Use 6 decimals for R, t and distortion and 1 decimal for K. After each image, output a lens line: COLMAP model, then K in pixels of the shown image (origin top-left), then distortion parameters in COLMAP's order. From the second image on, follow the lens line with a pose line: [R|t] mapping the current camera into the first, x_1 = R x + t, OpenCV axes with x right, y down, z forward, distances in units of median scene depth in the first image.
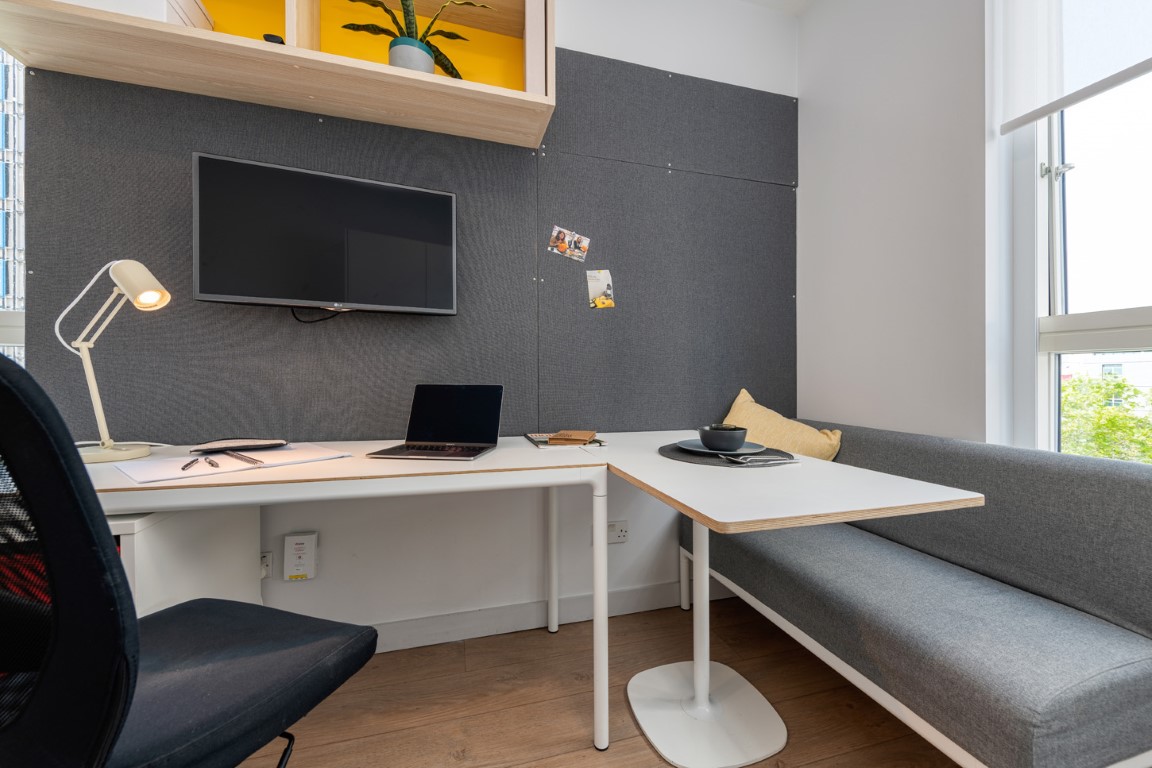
lens RADIAL K [[460.7, 0, 605.1], [0, 460.7, 378.7], [0, 0, 1]] dist [0.002421, -0.000434]
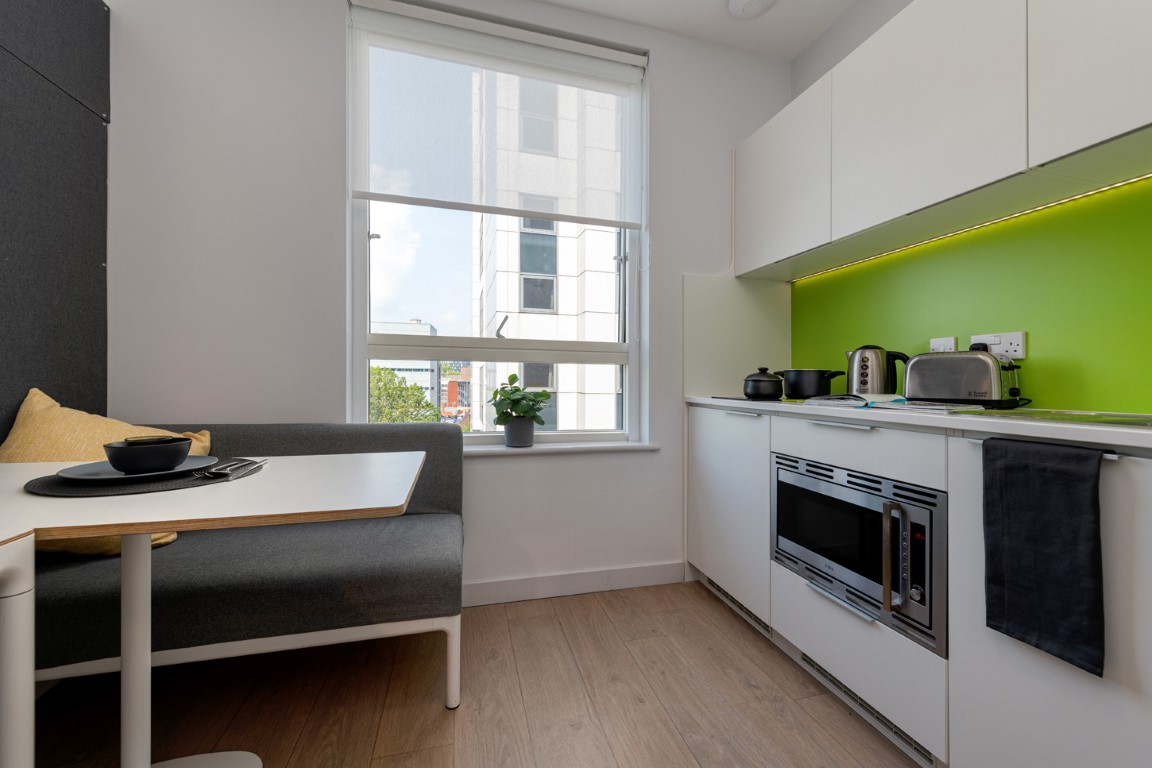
lens RADIAL K [[454.7, 0, 577.2], [0, 454.7, 379.7], [0, 0, 1]] dist [0.001979, -0.000177]
pose [[0.042266, -0.009363, 0.999063, -0.426880], [-0.008654, 0.999915, 0.009737, -0.005622], [-0.999069, -0.009057, 0.042181, 0.266483]]
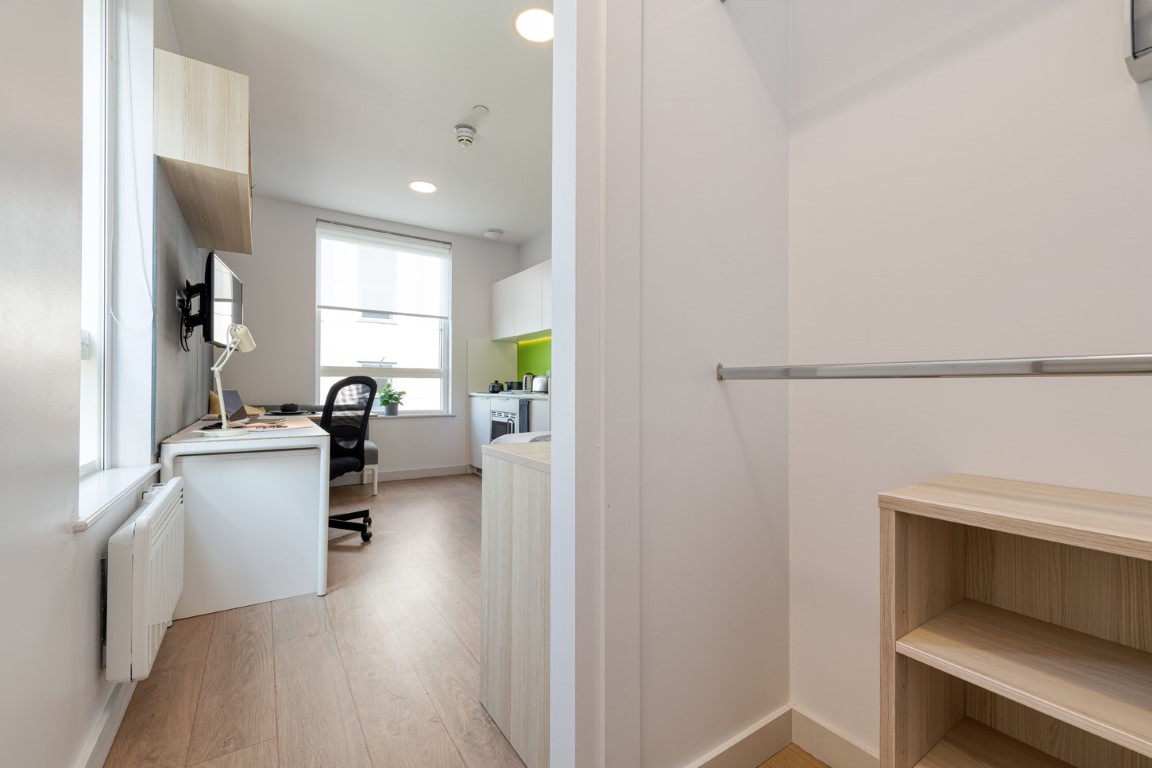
lens RADIAL K [[479.8, 0, 577.1], [0, 479.8, 376.3], [0, 0, 1]] dist [0.002288, -0.000212]
pose [[-0.275904, 0.009836, 0.961135, -2.686505], [-0.006834, 0.999902, -0.012195, -0.025500], [-0.961161, -0.009933, -0.275809, 0.182152]]
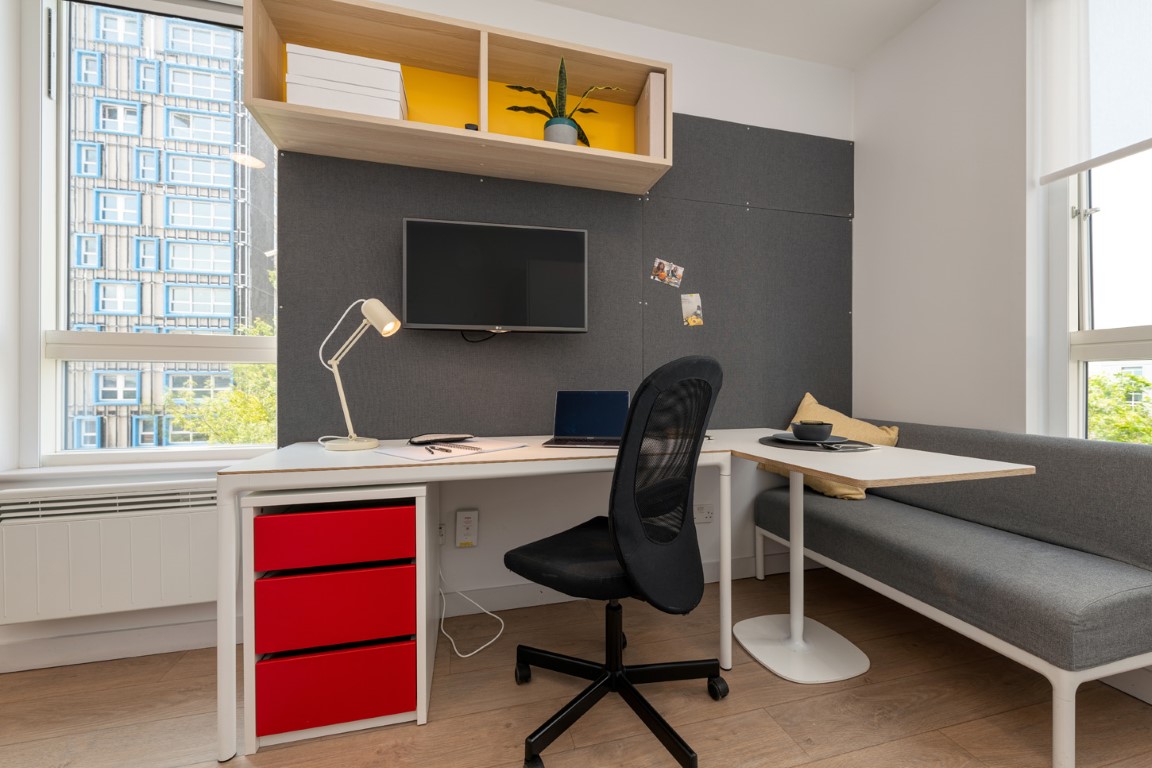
lens RADIAL K [[467.3, 0, 594.1], [0, 467.3, 388.7], [0, 0, 1]] dist [0.001165, 0.000021]
pose [[0.999687, -0.007904, -0.023753, -0.286072], [0.008105, 0.999932, 0.008372, -0.002599], [0.023685, -0.008562, 0.999683, -0.265635]]
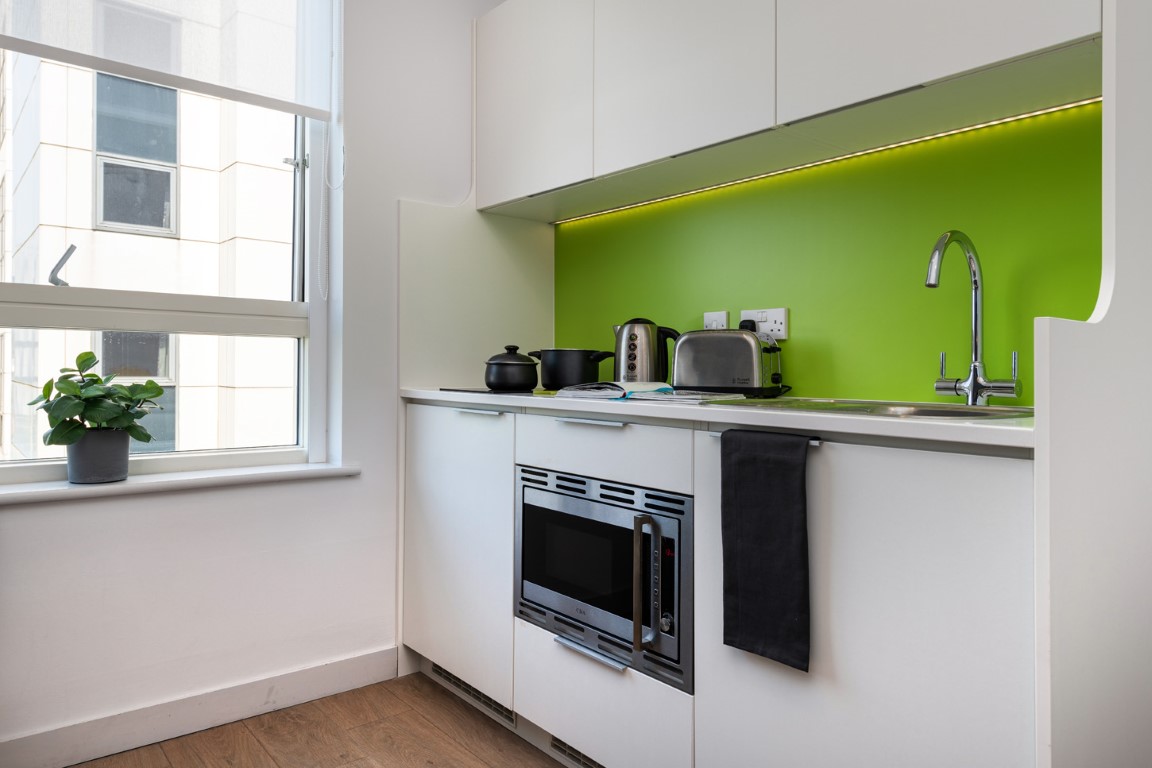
lens RADIAL K [[770.9, 0, 576.4], [0, 770.9, 356.9], [0, 0, 1]] dist [0.022475, -0.004447]
pose [[-0.379449, -0.003100, 0.925208, -0.581931], [-0.014377, 0.999893, -0.002546, -0.007805], [-0.925101, -0.014268, -0.379453, 0.252729]]
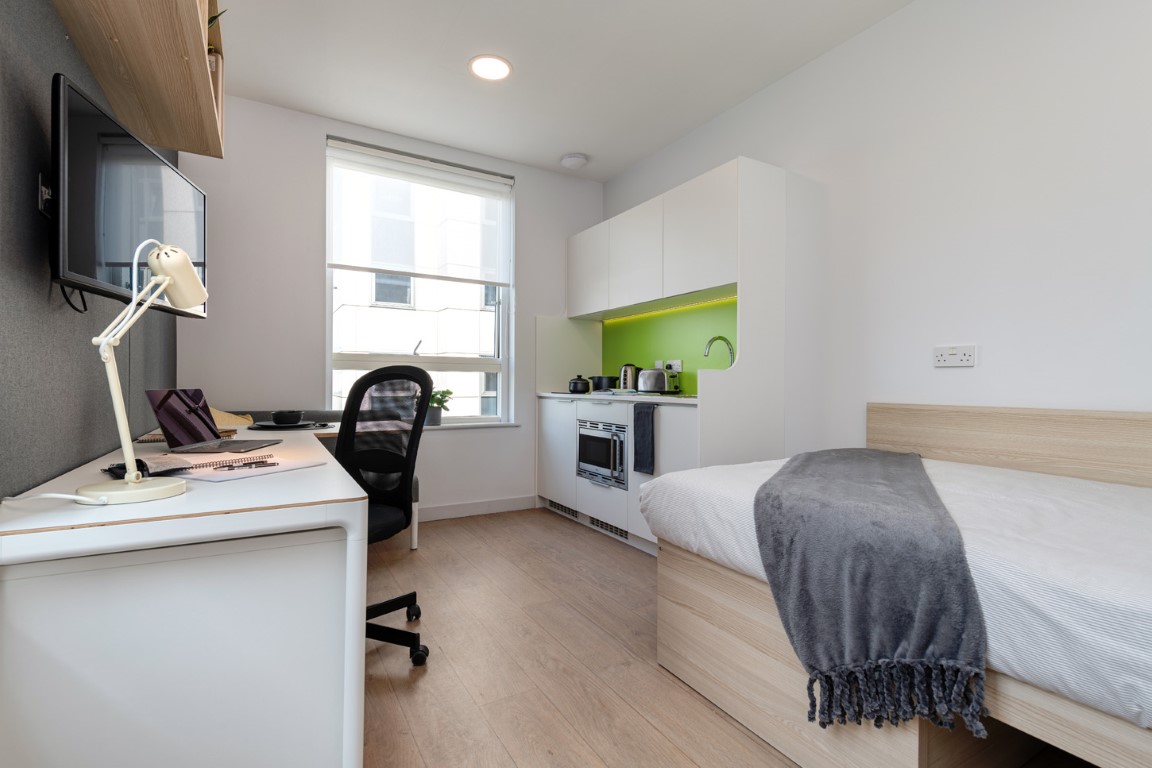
lens RADIAL K [[541.6, 0, 574.3], [0, 541.6, 371.8], [0, 0, 1]] dist [0.001604, 0.000083]
pose [[-0.215977, 0.009964, 0.976348, -1.784257], [-0.009052, 0.999885, -0.012207, -0.016159], [-0.976357, -0.011474, -0.215861, 0.402316]]
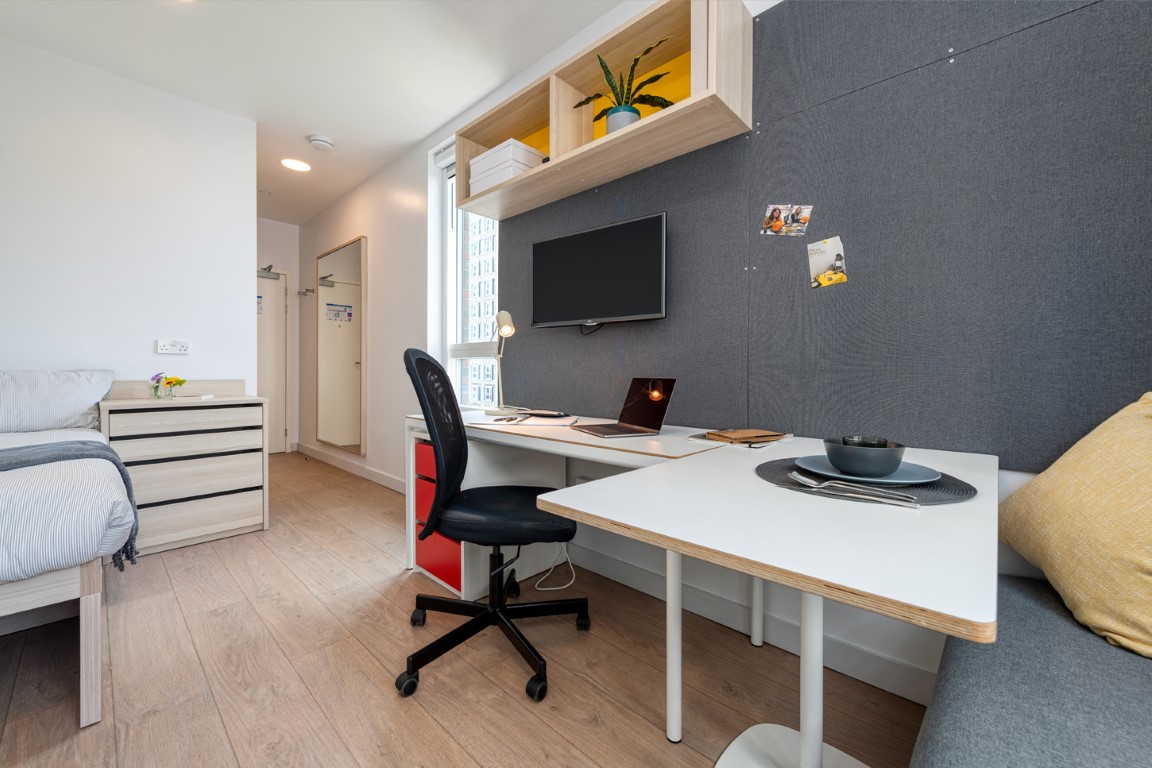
lens RADIAL K [[459.3, 0, 558.3], [0, 459.3, 377.2], [0, 0, 1]] dist [0.008315, -0.004951]
pose [[0.467895, 0.004561, -0.883772, 0.588090], [-0.002827, 0.999989, 0.003664, 0.007276], [0.883780, 0.000784, 0.467903, 0.241528]]
